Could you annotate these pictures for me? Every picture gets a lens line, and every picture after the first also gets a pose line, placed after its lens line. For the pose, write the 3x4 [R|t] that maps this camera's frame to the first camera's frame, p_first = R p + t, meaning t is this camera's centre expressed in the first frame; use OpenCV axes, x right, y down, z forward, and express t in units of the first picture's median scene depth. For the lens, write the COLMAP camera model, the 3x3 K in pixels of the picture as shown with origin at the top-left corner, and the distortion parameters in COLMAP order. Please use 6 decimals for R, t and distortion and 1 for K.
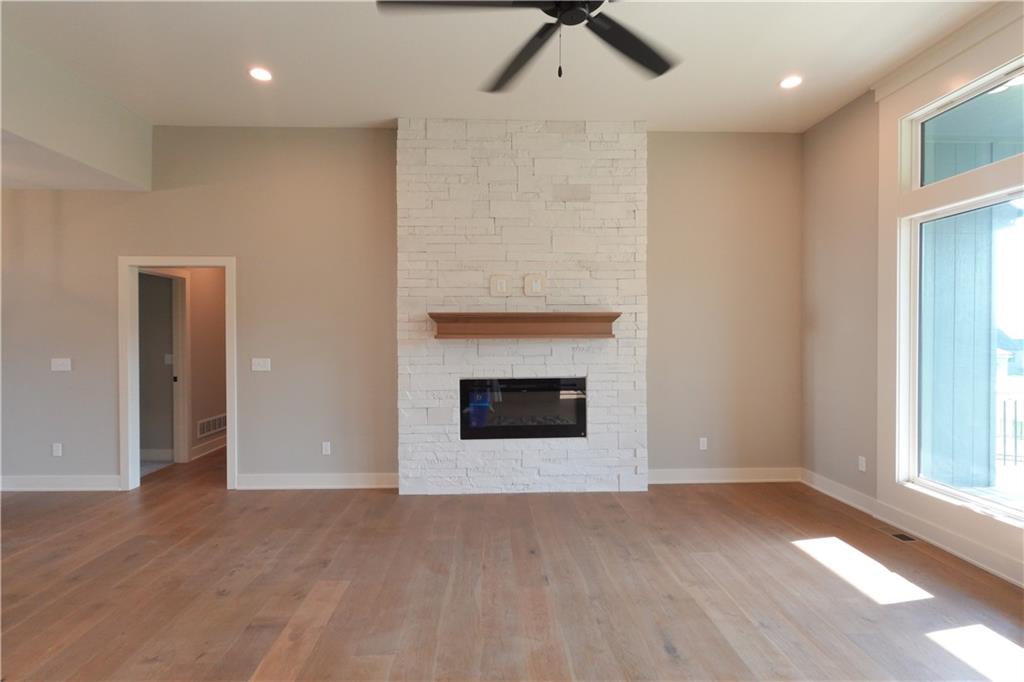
lens RADIAL K [[517.1, 0, 509.3], [0, 517.1, 340.3], [0, 0, 1]] dist [-0.001761, -0.000276]
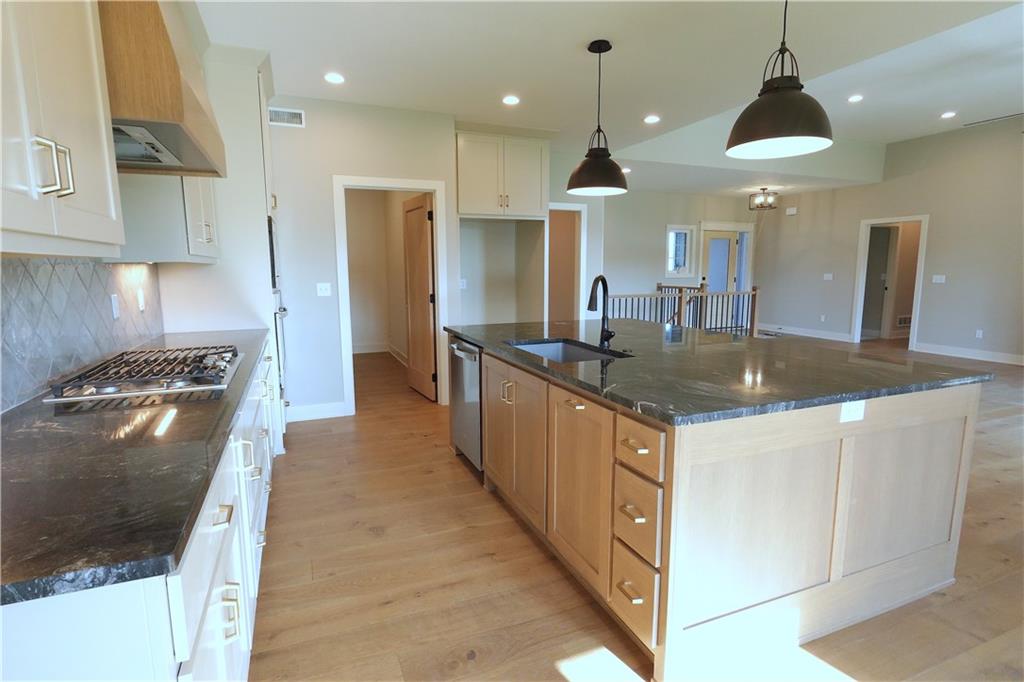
lens RADIAL K [[517.1, 0, 509.3], [0, 517.1, 340.3], [0, 0, 1]] dist [-0.001761, -0.000276]
pose [[0.346098, 0.132359, -0.928815, 0.589200], [-0.004877, 0.990239, 0.139295, 0.017044], [0.938186, -0.043679, 0.343365, -0.843227]]
